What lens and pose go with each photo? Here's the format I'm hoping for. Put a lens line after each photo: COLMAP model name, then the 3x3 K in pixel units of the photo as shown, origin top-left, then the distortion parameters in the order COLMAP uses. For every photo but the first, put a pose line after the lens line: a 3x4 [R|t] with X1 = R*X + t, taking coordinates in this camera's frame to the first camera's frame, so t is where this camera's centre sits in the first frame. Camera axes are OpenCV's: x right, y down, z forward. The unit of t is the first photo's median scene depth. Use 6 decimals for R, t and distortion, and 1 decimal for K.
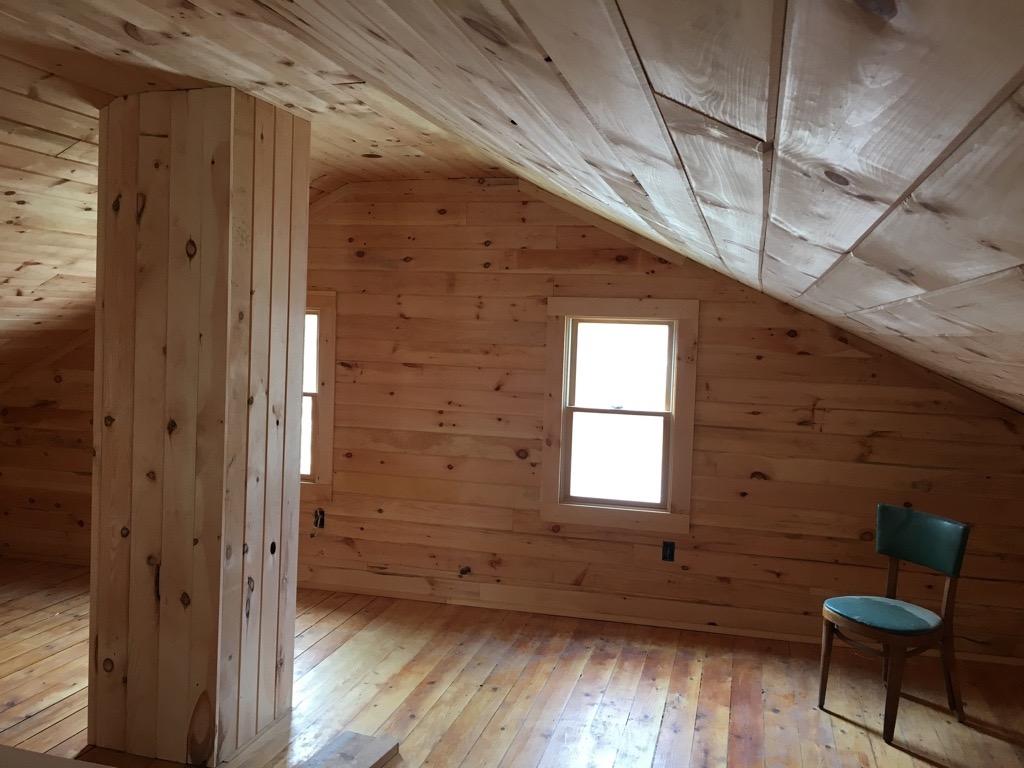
lens RADIAL K [[866.4, 0, 506.4], [0, 866.4, 388.2], [0, 0, 1]] dist [0.089362, -0.117636]
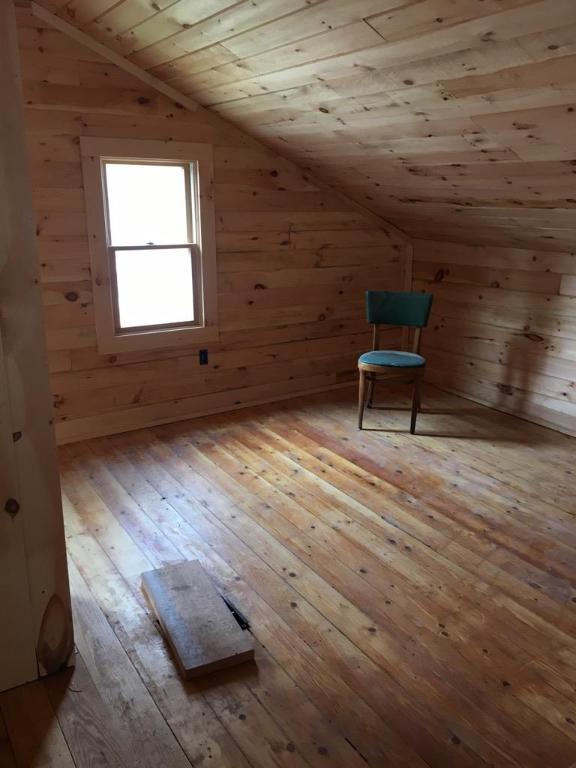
lens RADIAL K [[649.8, 0, 288.0], [0, 649.8, 384.0], [0, 0, 1]] dist [0.089362, -0.117636]
pose [[0.672014, -0.231217, 0.703517, -0.417820], [0.068309, 0.965311, 0.252008, -0.003990], [-0.737381, -0.121296, 0.664497, 0.292481]]
